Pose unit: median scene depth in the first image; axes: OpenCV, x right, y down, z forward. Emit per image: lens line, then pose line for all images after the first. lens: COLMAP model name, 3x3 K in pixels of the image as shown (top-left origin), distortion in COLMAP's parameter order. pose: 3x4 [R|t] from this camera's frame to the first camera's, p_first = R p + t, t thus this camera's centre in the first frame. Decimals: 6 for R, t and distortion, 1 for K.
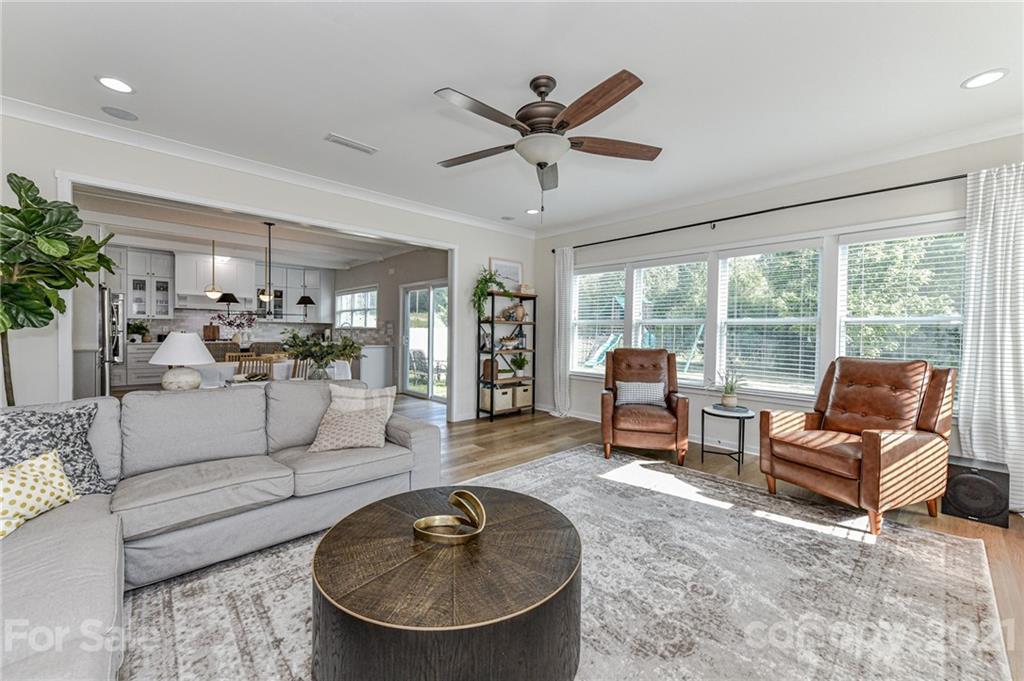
lens RADIAL K [[405.2, 0, 518.1], [0, 405.2, 337.0], [0, 0, 1]] dist [0.000580, -0.000778]
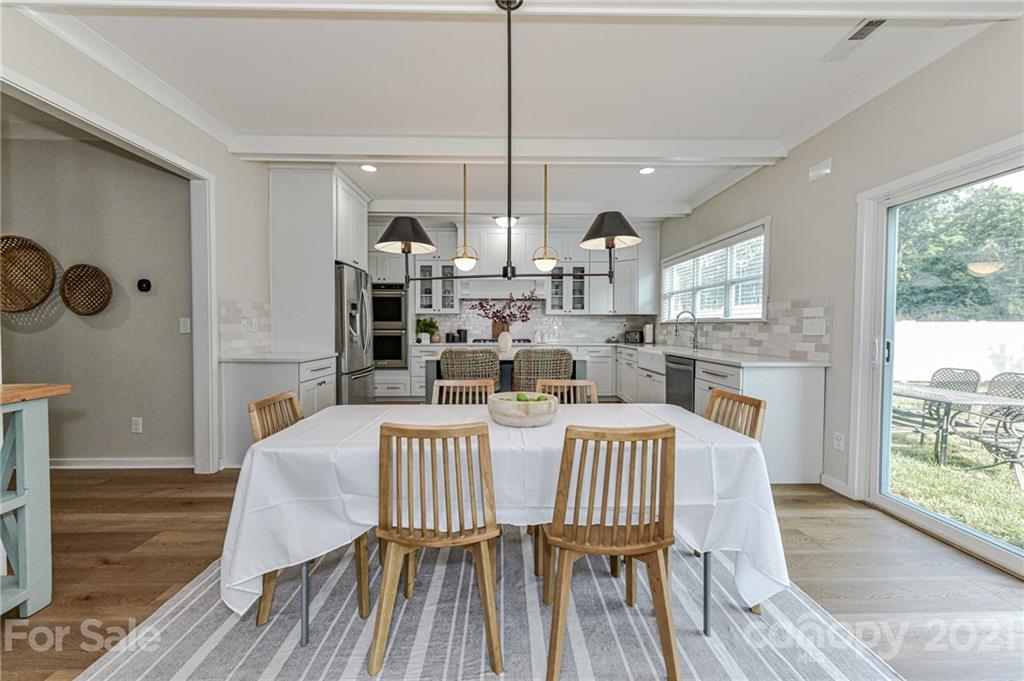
lens RADIAL K [[405.2, 0, 509.3], [0, 405.2, 339.8], [0, 0, 1]] dist [0.000580, -0.000778]
pose [[0.739459, 0.012650, -0.673082, -0.258069], [-0.003823, 0.999886, 0.014593, -0.005024], [0.673190, -0.008218, 0.739424, 0.491516]]
